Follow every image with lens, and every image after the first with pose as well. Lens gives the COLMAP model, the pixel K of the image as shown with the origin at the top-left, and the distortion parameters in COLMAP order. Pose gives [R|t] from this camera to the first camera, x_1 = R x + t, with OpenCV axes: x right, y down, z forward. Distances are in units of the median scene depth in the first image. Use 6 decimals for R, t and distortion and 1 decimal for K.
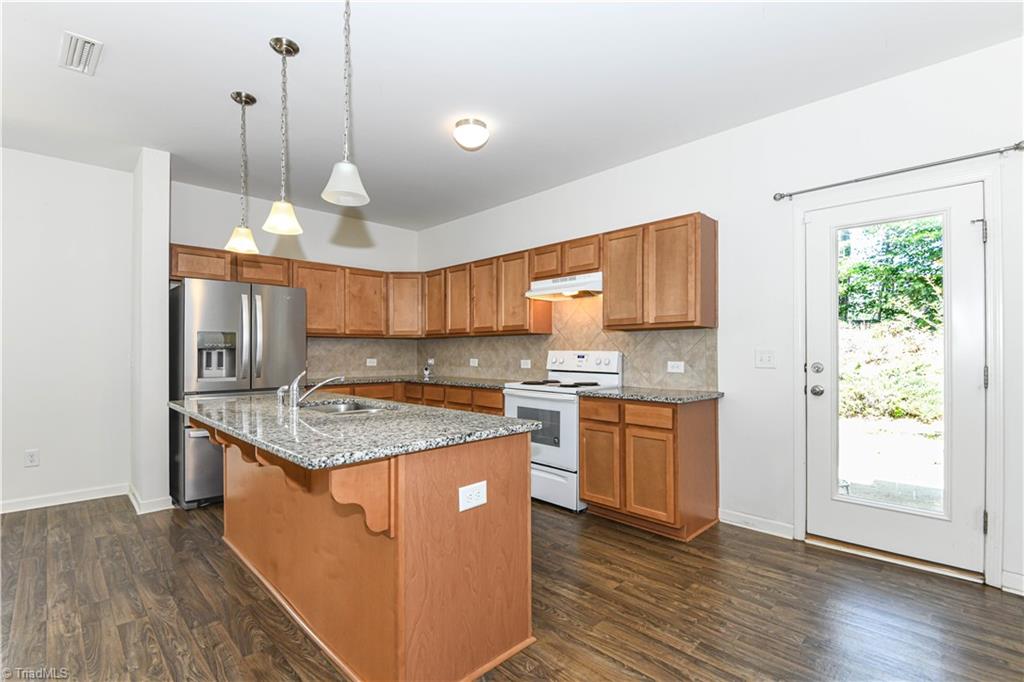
lens RADIAL K [[470.2, 0, 506.1], [0, 470.2, 348.9], [0, 0, 1]] dist [0.004253, -0.011028]
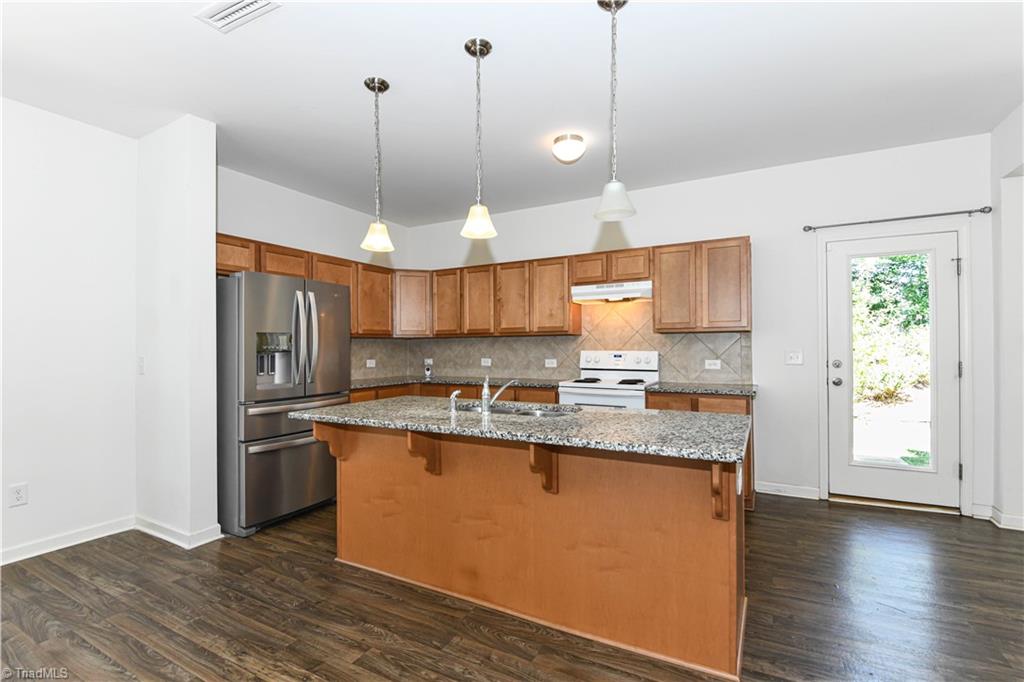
lens RADIAL K [[470.2, 0, 509.5], [0, 470.2, 342.8], [0, 0, 1]] dist [0.004253, -0.011028]
pose [[0.956938, -0.001734, 0.290288, -0.505867], [0.003144, 0.999985, -0.004392, -0.013279], [-0.290276, 0.005115, 0.956929, 0.024106]]
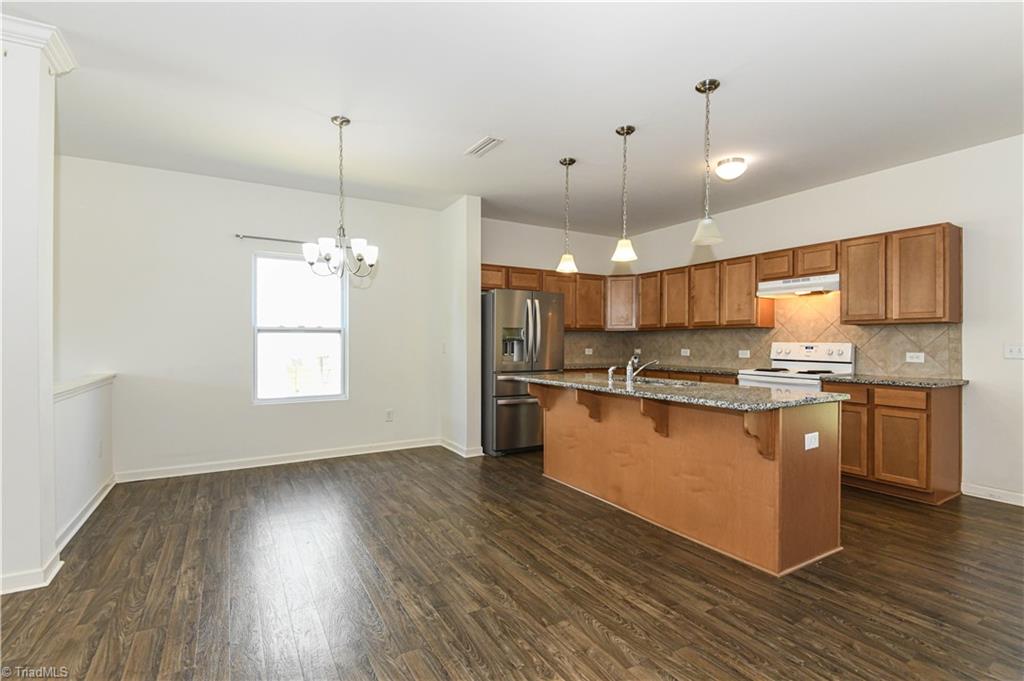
lens RADIAL K [[470.2, 0, 505.8], [0, 470.2, 344.5], [0, 0, 1]] dist [0.004253, -0.011028]
pose [[0.969420, 0.005200, -0.245353, -0.341360], [-0.002393, 0.999928, 0.011737, -0.003845], [0.245397, -0.010791, 0.969363, -0.357344]]
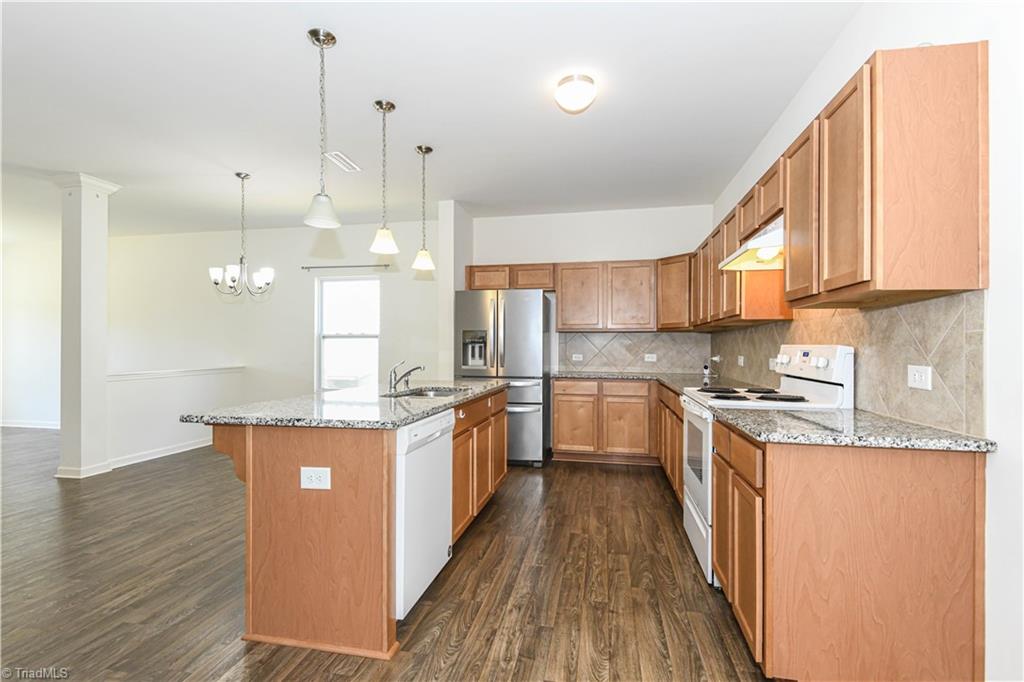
lens RADIAL K [[470.2, 0, 509.6], [0, 470.2, 344.2], [0, 0, 1]] dist [0.004253, -0.011028]
pose [[0.567929, -0.002687, -0.823073, 0.564195], [0.001477, 0.999996, -0.002245, 0.005447], [0.823076, 0.000060, 0.567931, 0.401883]]
